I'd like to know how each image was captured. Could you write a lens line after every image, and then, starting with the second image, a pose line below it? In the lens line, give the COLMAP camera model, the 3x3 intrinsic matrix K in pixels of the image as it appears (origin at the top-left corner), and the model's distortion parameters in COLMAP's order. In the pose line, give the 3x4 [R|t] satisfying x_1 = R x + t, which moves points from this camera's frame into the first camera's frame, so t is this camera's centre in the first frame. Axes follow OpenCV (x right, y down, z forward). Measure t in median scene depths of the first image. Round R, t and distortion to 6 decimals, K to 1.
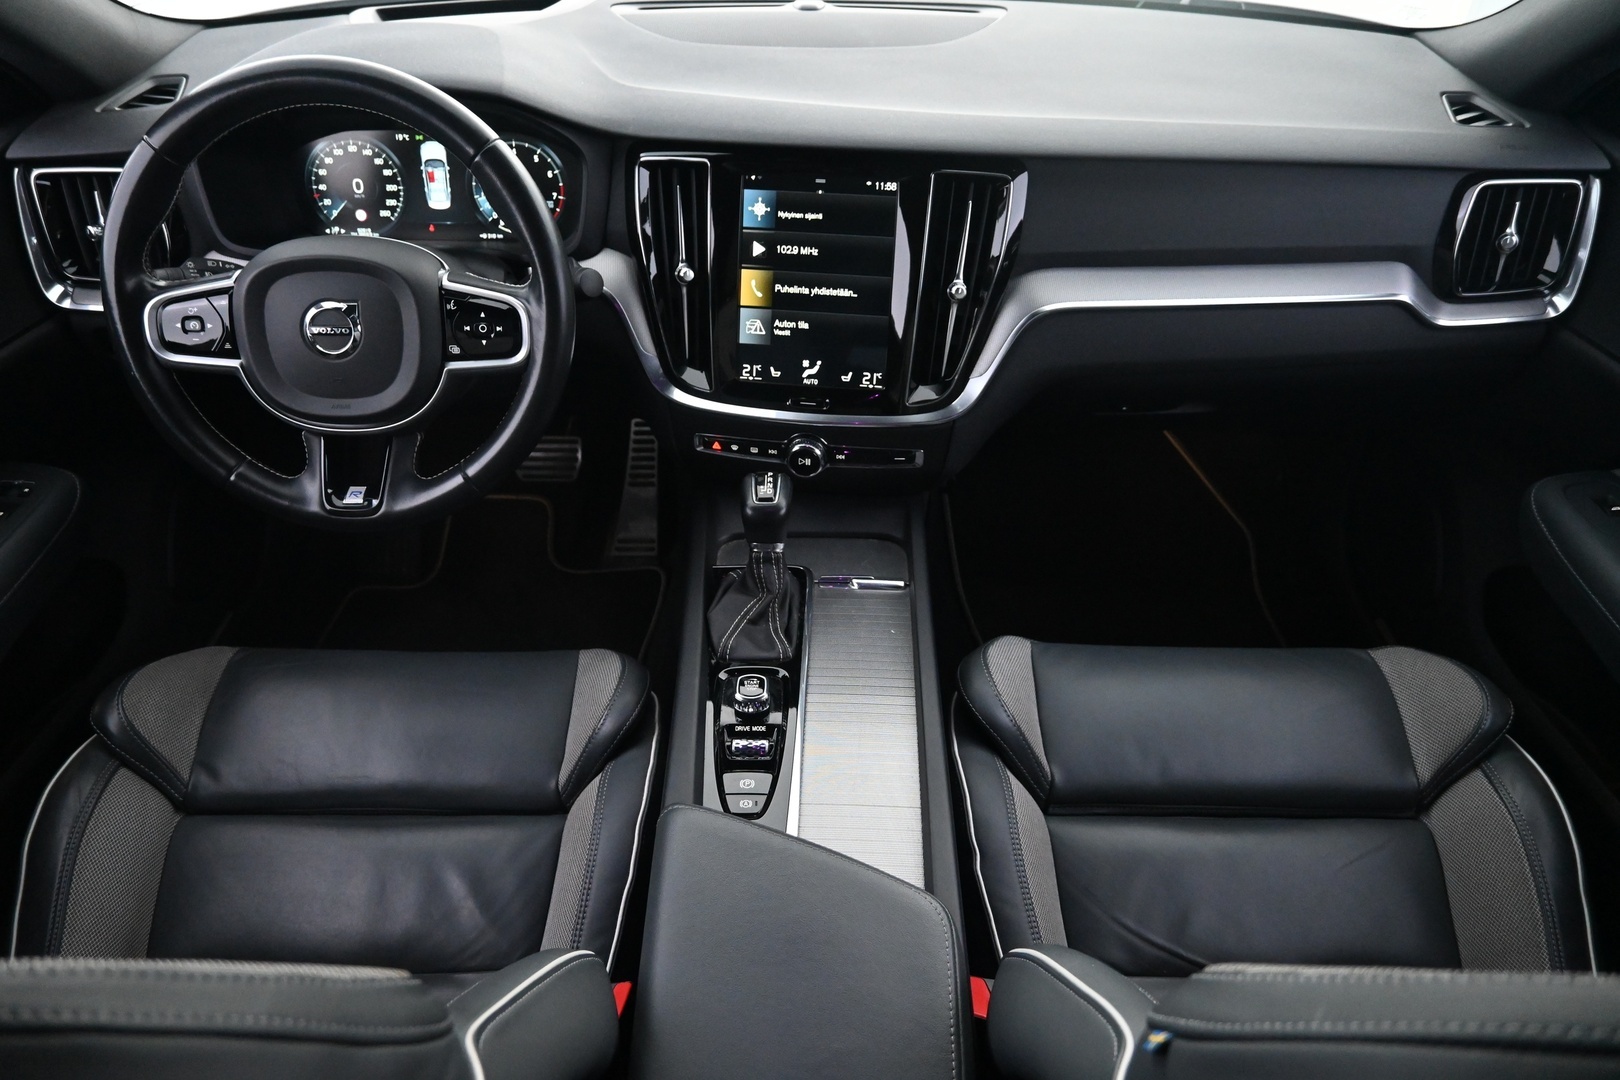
lens RADIAL K [[1106.6, 0, 810.0], [0, 1106.6, 540.0], [0, 0, 1]] dist [-0.005056, 0.000678]
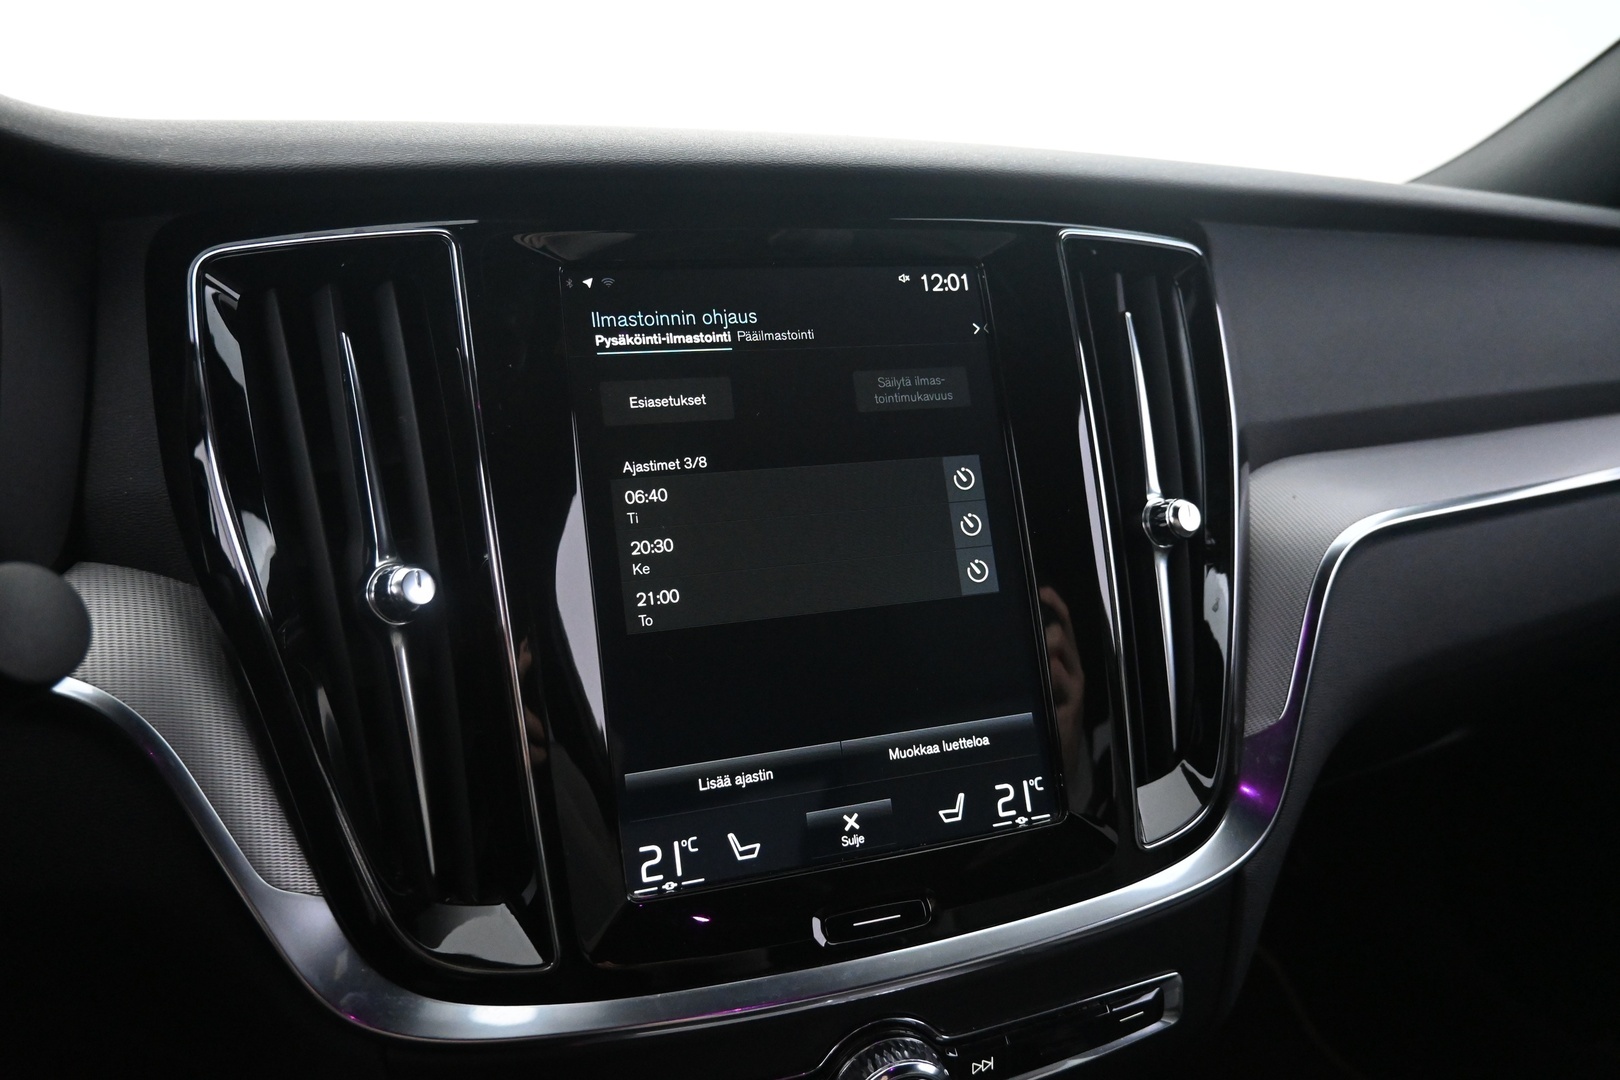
lens RADIAL K [[1095.8, 0, 810.0], [0, 1095.8, 540.0], [0, 0, 1]] dist [-0.003871, -0.002931]
pose [[0.902317, -0.121318, 0.413649, -0.135938], [0.275907, 0.899814, -0.337949, -0.123618], [-0.331208, 0.419066, 0.845391, 0.717272]]
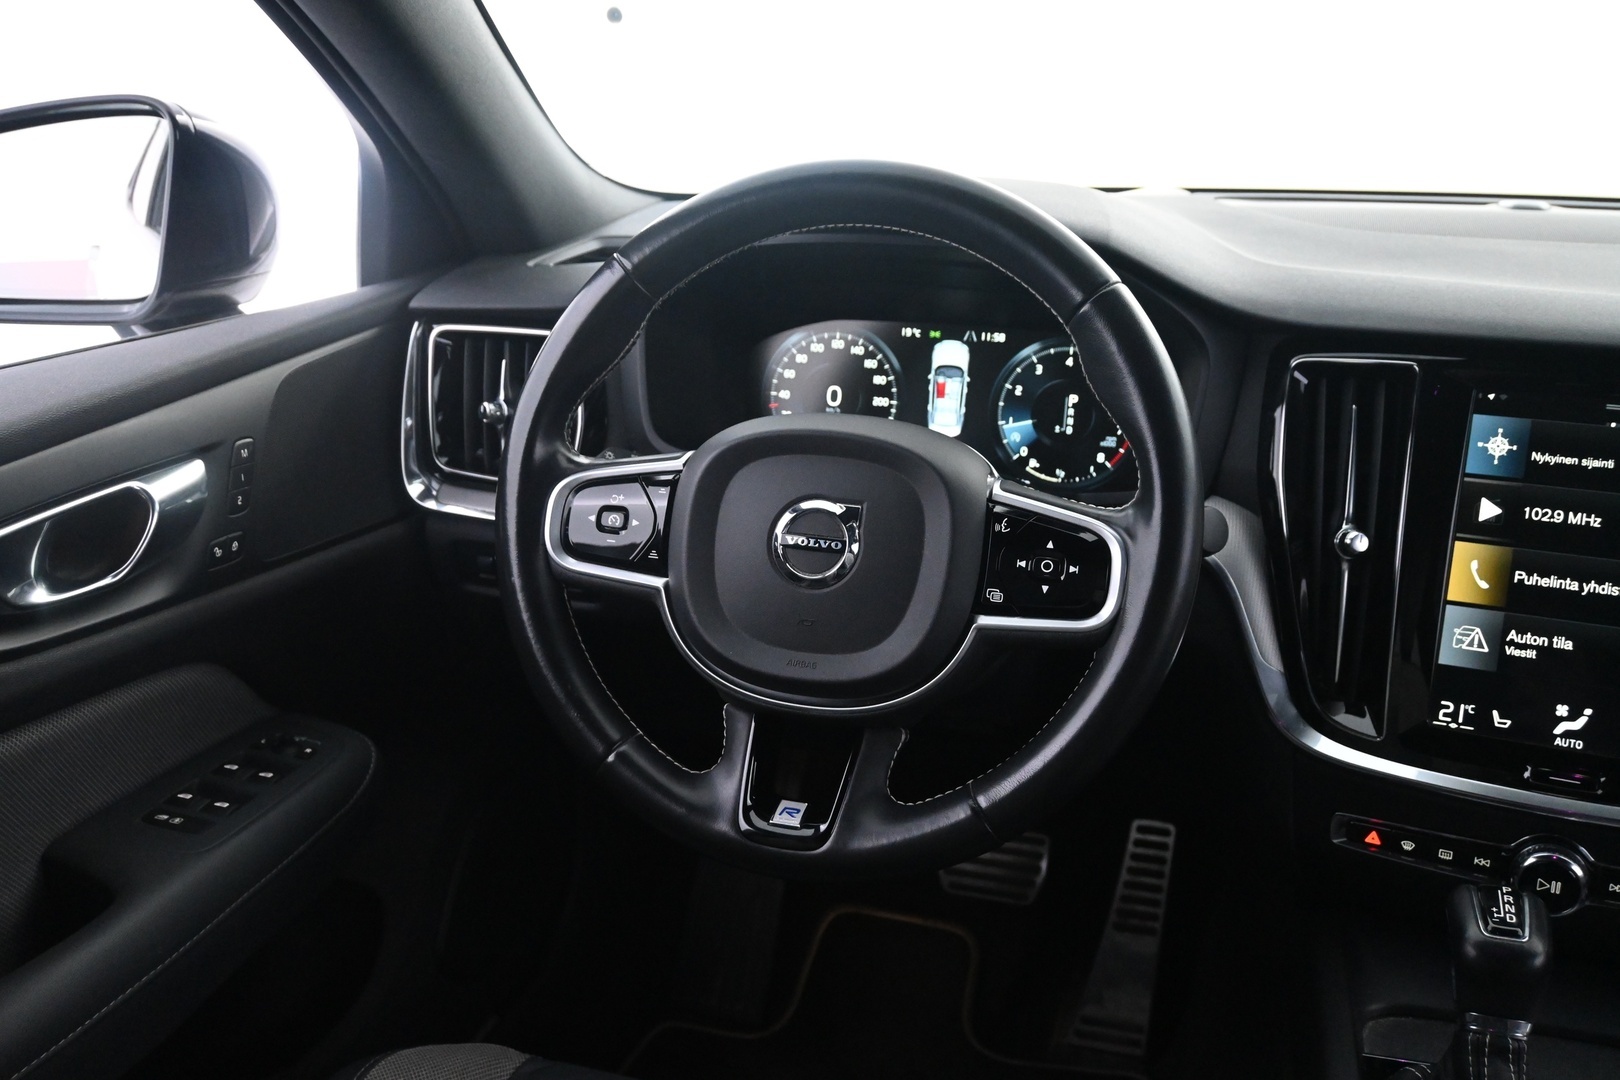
lens RADIAL K [[1575.0, 0, 810.0], [0, 1575.0, 540.0], [0, 0, 1]] dist [0.001053, -0.006007]
pose [[0.956372, 0.087370, -0.278781, -0.158457], [-0.175522, 0.934654, -0.309214, 0.077424], [0.233548, 0.344656, 0.909213, 0.151351]]
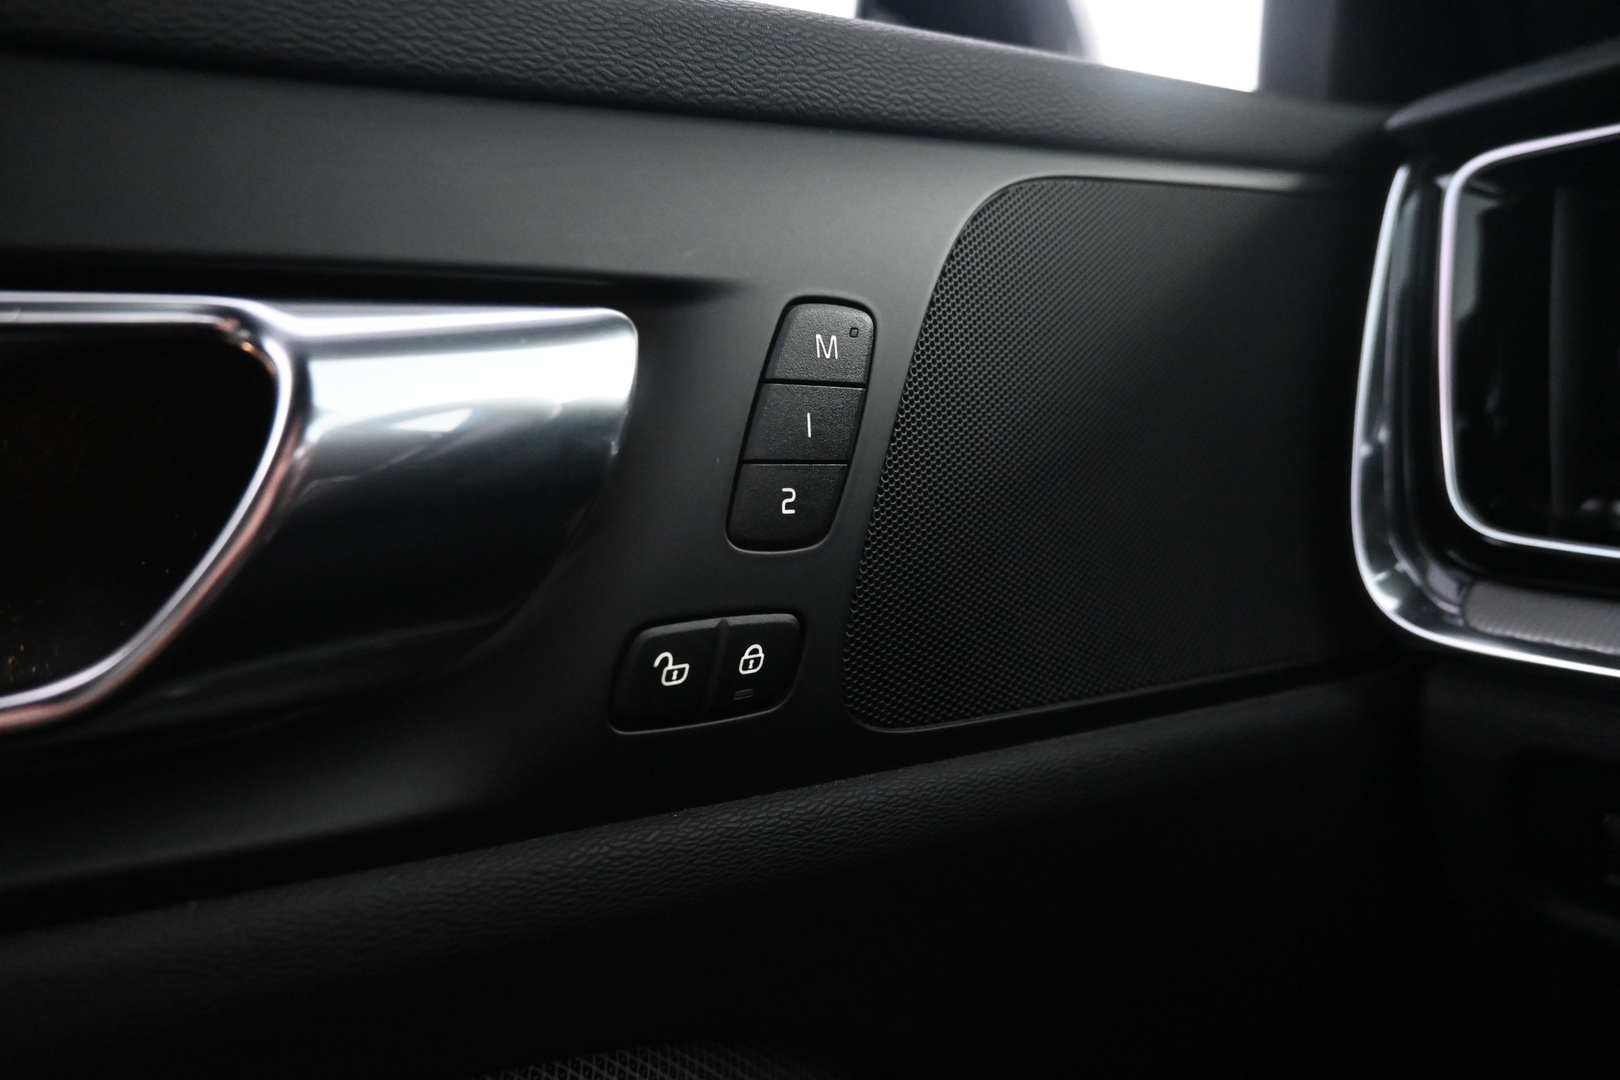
lens RADIAL K [[1106.6, 0, 810.0], [0, 1106.6, 540.0], [0, 0, 1]] dist [-0.005056, 0.000678]
pose [[0.542242, 0.006645, -0.840196, -0.554876], [-0.441189, 0.853274, -0.277984, -0.108674], [0.715071, 0.521420, 0.465613, 0.797618]]
